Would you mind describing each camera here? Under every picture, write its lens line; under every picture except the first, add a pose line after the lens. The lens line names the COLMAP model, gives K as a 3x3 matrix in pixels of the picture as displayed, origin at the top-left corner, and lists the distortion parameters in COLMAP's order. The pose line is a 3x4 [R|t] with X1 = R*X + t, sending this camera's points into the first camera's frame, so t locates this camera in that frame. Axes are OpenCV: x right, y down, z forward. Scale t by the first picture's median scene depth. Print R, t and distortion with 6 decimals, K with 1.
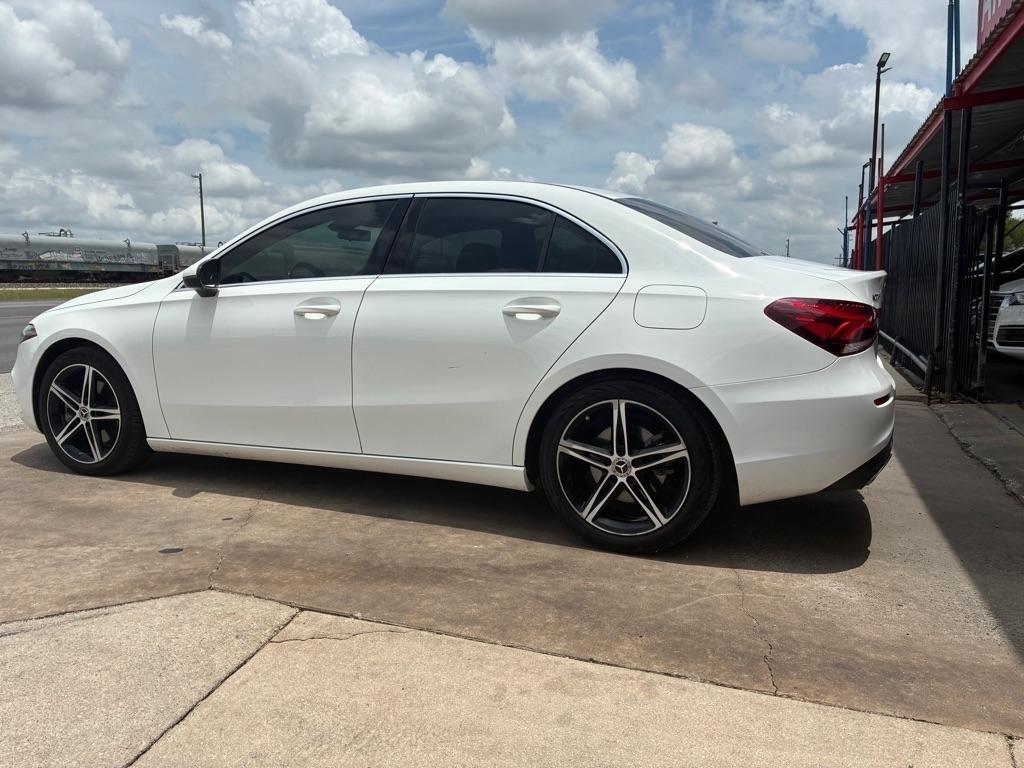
lens RADIAL K [[776.5, 0, 509.5], [0, 776.5, 388.0], [0, 0, 1]] dist [0.054446, -0.077210]
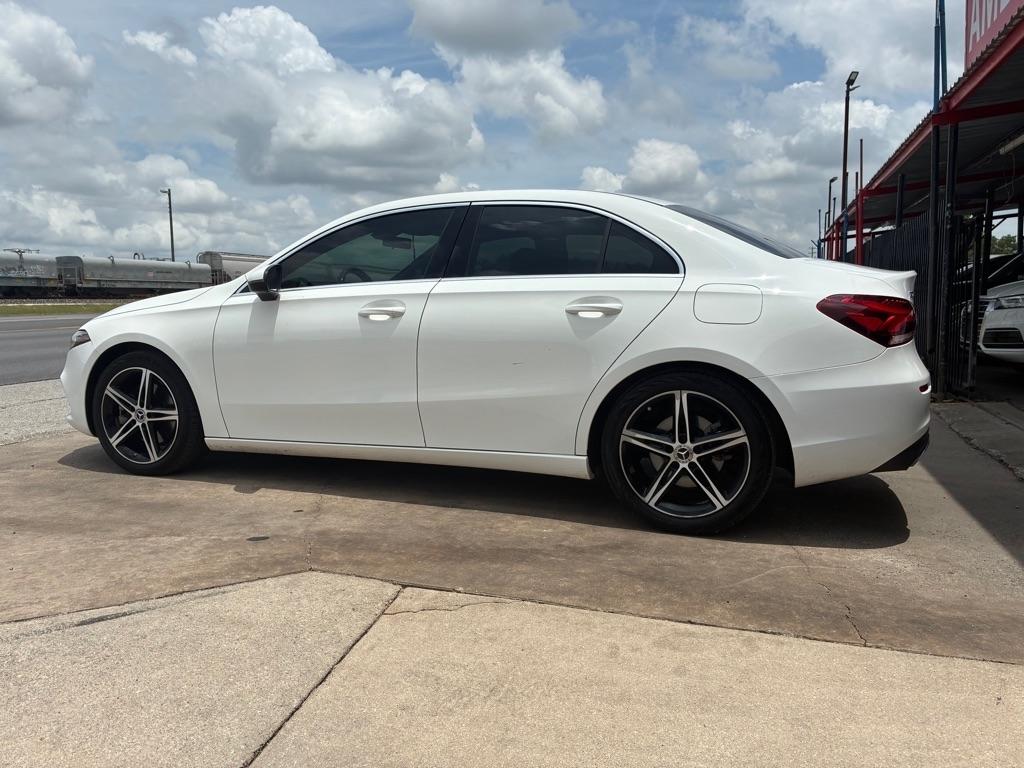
lens RADIAL K [[776.5, 0, 506.8], [0, 776.5, 384.9], [0, 0, 1]] dist [0.054446, -0.077210]
pose [[0.999312, -0.010034, 0.035703, -0.115447], [0.010816, 0.999705, -0.021762, 0.023900], [-0.035474, 0.022134, 0.999125, -0.055061]]
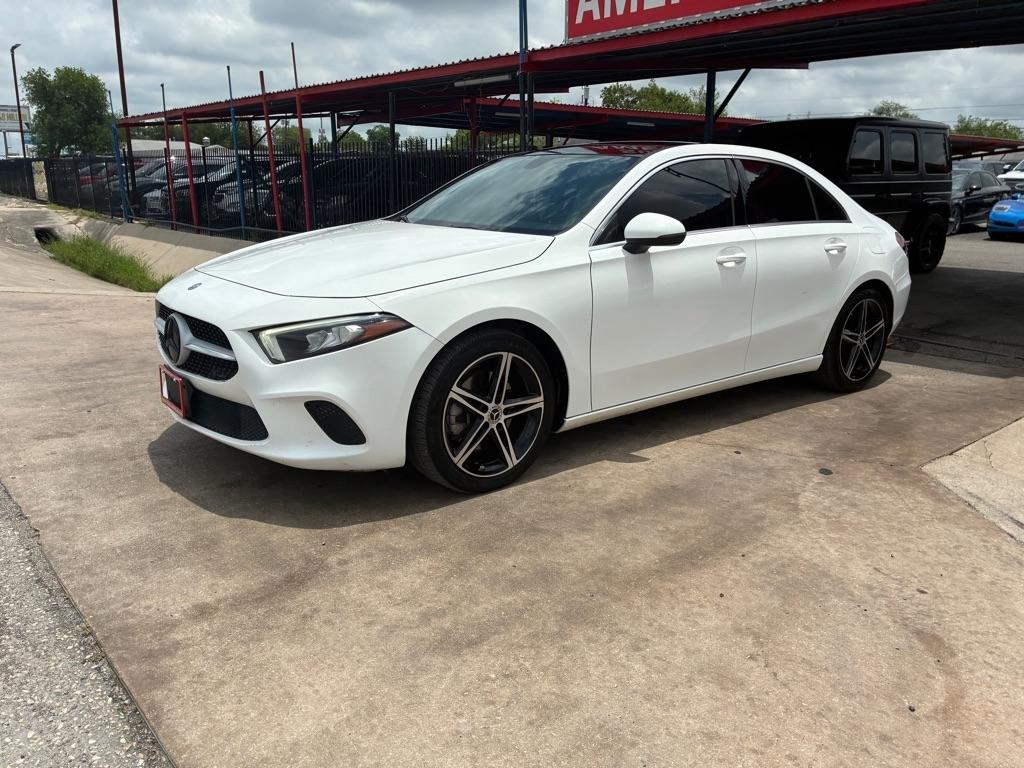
lens RADIAL K [[776.5, 0, 515.8], [0, 776.5, 384.6], [0, 0, 1]] dist [0.054446, -0.077210]
pose [[0.468566, -0.214429, 0.857010, -1.411553], [0.101755, 0.976739, 0.188752, -0.166511], [-0.877549, -0.001238, 0.479486, 0.723650]]
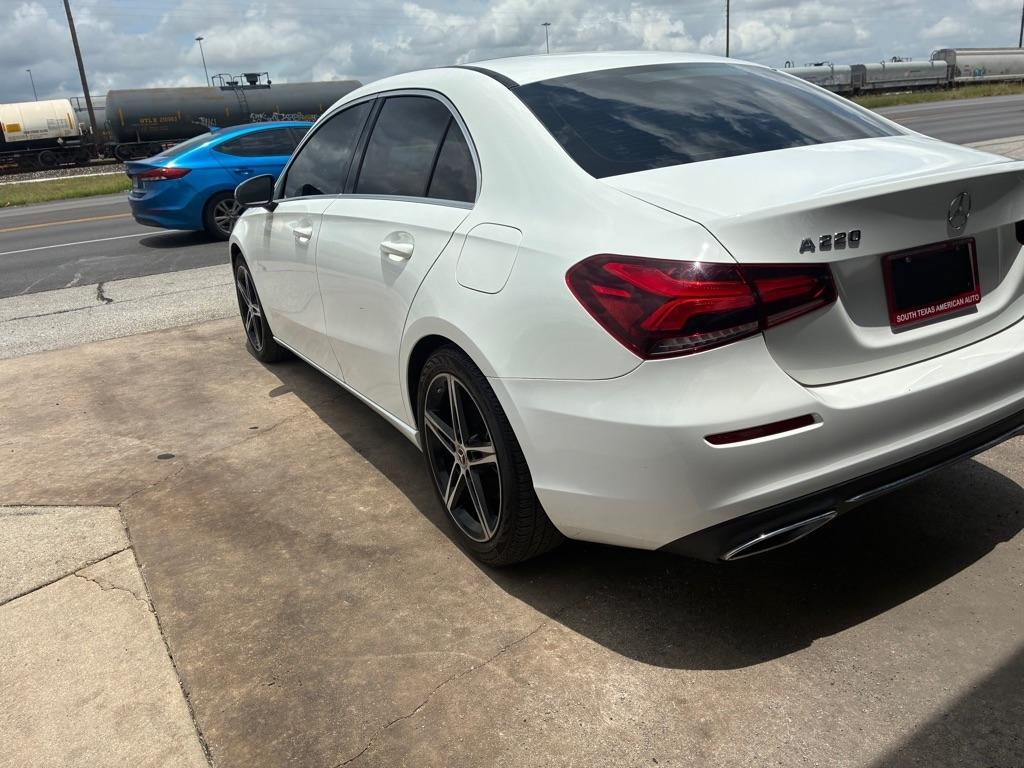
lens RADIAL K [[776.5, 0, 512.1], [0, 776.5, 388.6], [0, 0, 1]] dist [0.054446, -0.077210]
pose [[0.801194, 0.126341, -0.584915, 0.549673], [0.001787, 0.976948, 0.213468, -0.116722], [0.598401, -0.172074, 0.782500, 0.358352]]
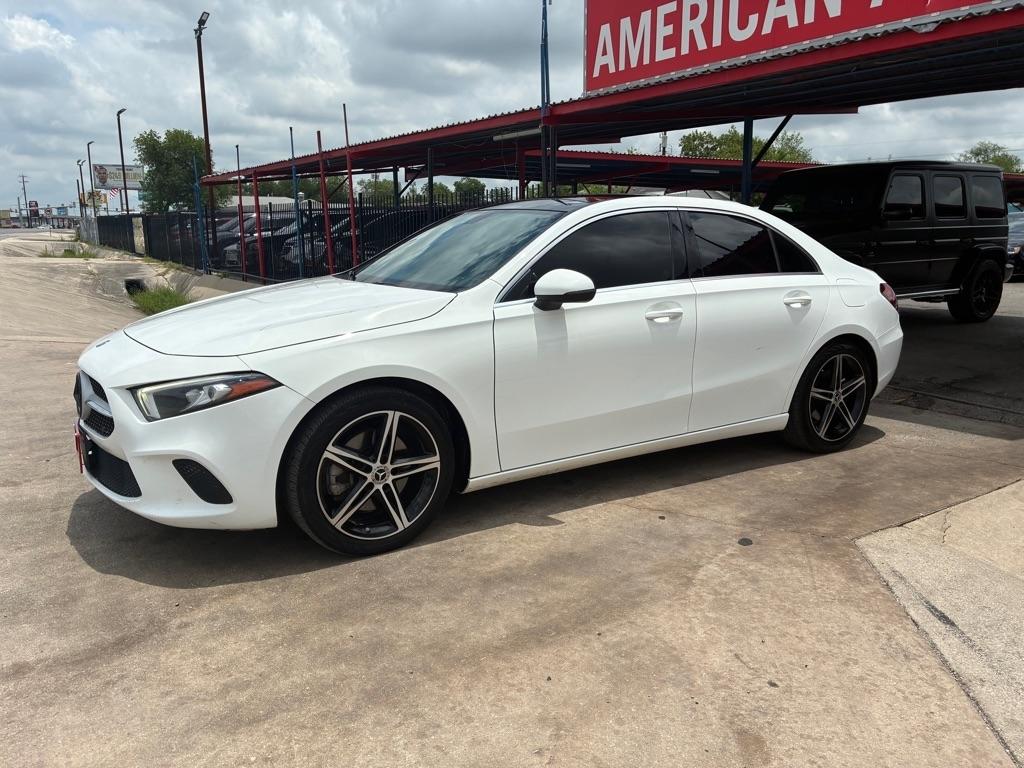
lens RADIAL K [[776.5, 0, 517.8], [0, 776.5, 388.2], [0, 0, 1]] dist [0.054446, -0.077210]
pose [[0.560720, -0.163896, 0.811622, -1.269982], [0.107873, 0.986320, 0.124648, -0.155262], [-0.820948, 0.017659, 0.570729, 0.538816]]
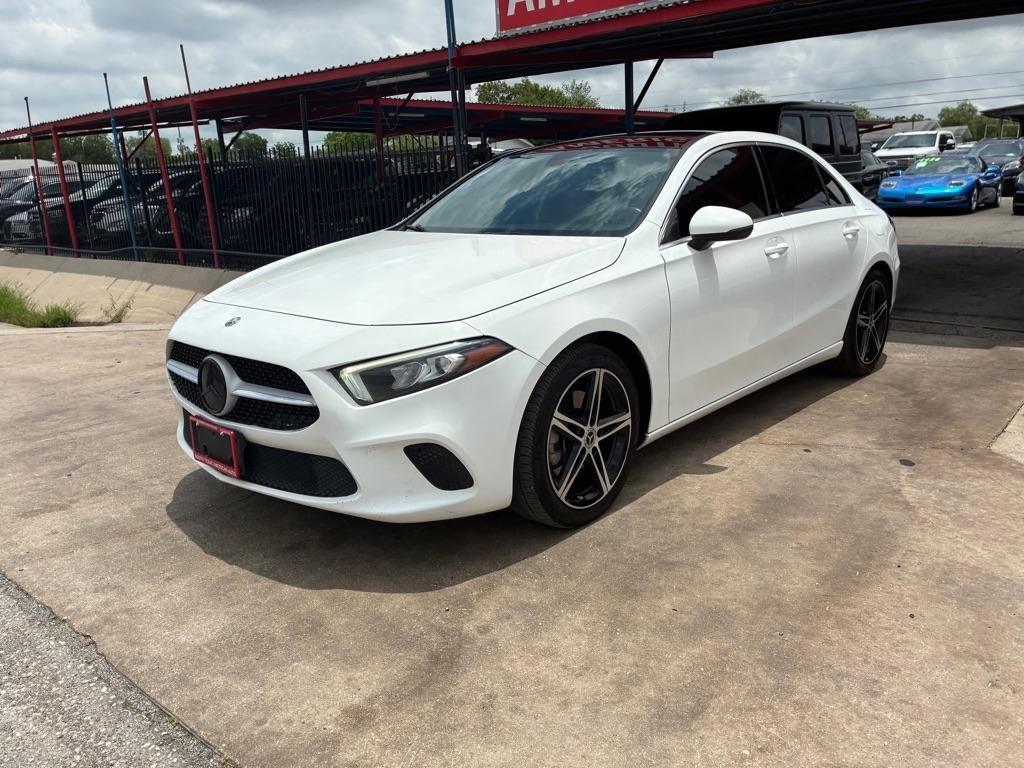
lens RADIAL K [[776.5, 0, 517.2], [0, 776.5, 389.7], [0, 0, 1]] dist [0.054446, -0.077210]
pose [[0.324373, -0.255503, 0.910769, -1.413111], [0.158431, 0.963904, 0.213983, -0.201496], [-0.932567, 0.074883, 0.353144, 0.961236]]
